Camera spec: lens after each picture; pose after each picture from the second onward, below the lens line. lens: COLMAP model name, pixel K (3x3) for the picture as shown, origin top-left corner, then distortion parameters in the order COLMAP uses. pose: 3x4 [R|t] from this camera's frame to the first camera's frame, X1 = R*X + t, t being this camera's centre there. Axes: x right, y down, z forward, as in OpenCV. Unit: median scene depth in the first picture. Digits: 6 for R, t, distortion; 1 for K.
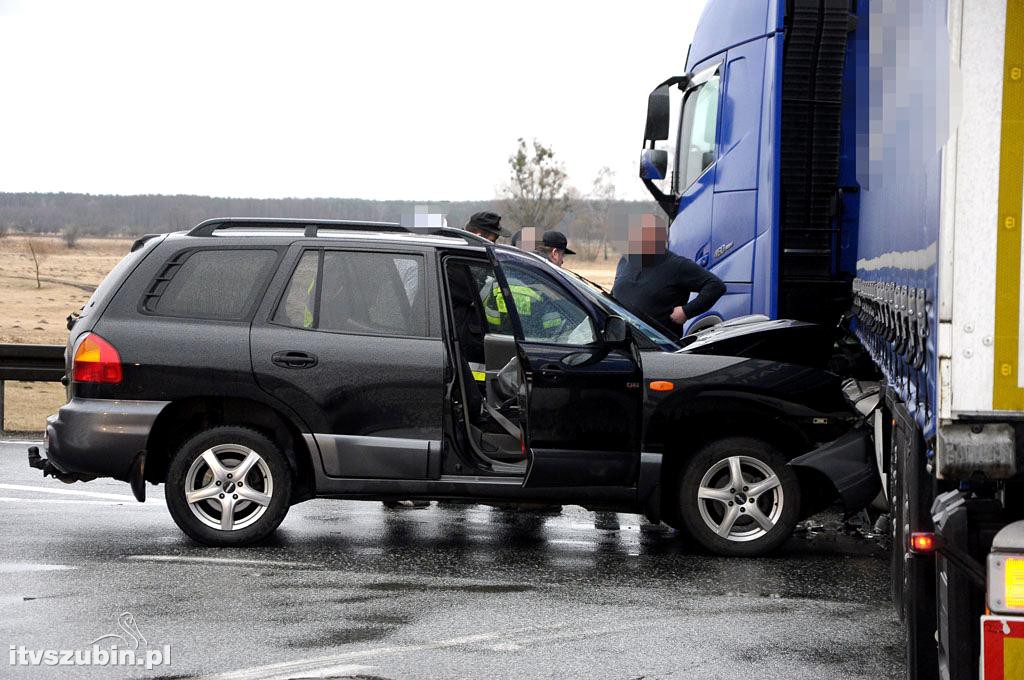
lens RADIAL K [[4659.9, 0, 547.9], [0, 4659.9, 367.8], [0, 0, 1]] dist [2.429404, 3.893582]
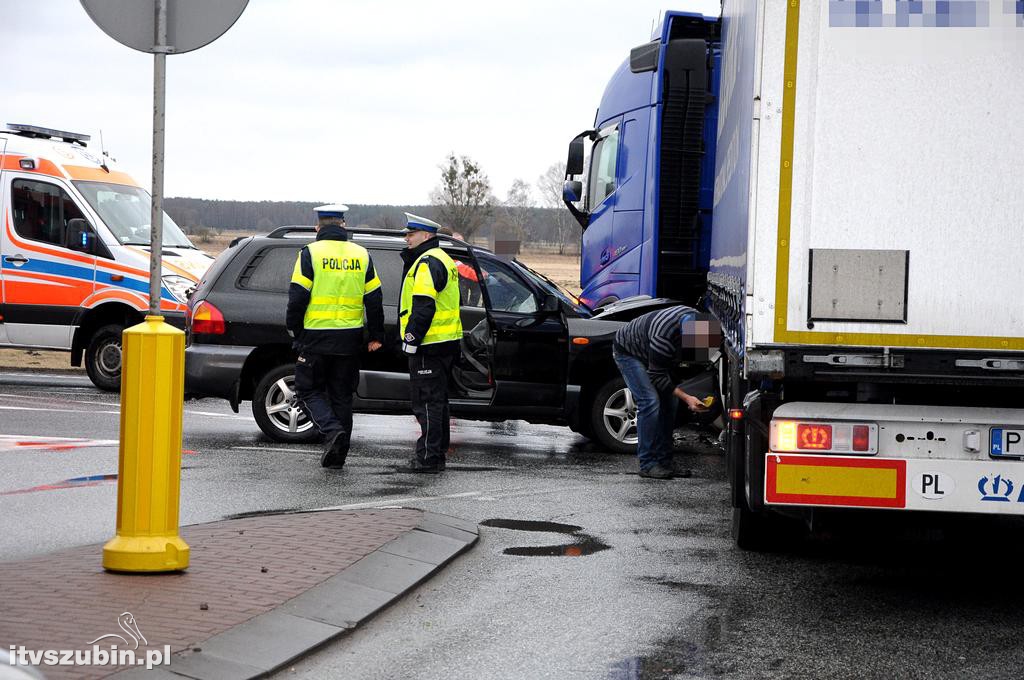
lens RADIAL K [[4659.9, 0, 547.9], [0, 4659.9, 367.8], [0, 0, 1]] dist [2.429404, 3.893582]
pose [[0.999534, 0.012380, 0.027917, -0.028222], [-0.012435, 0.999921, 0.001817, 0.009900], [-0.027892, -0.002164, 0.999609, -0.507366]]
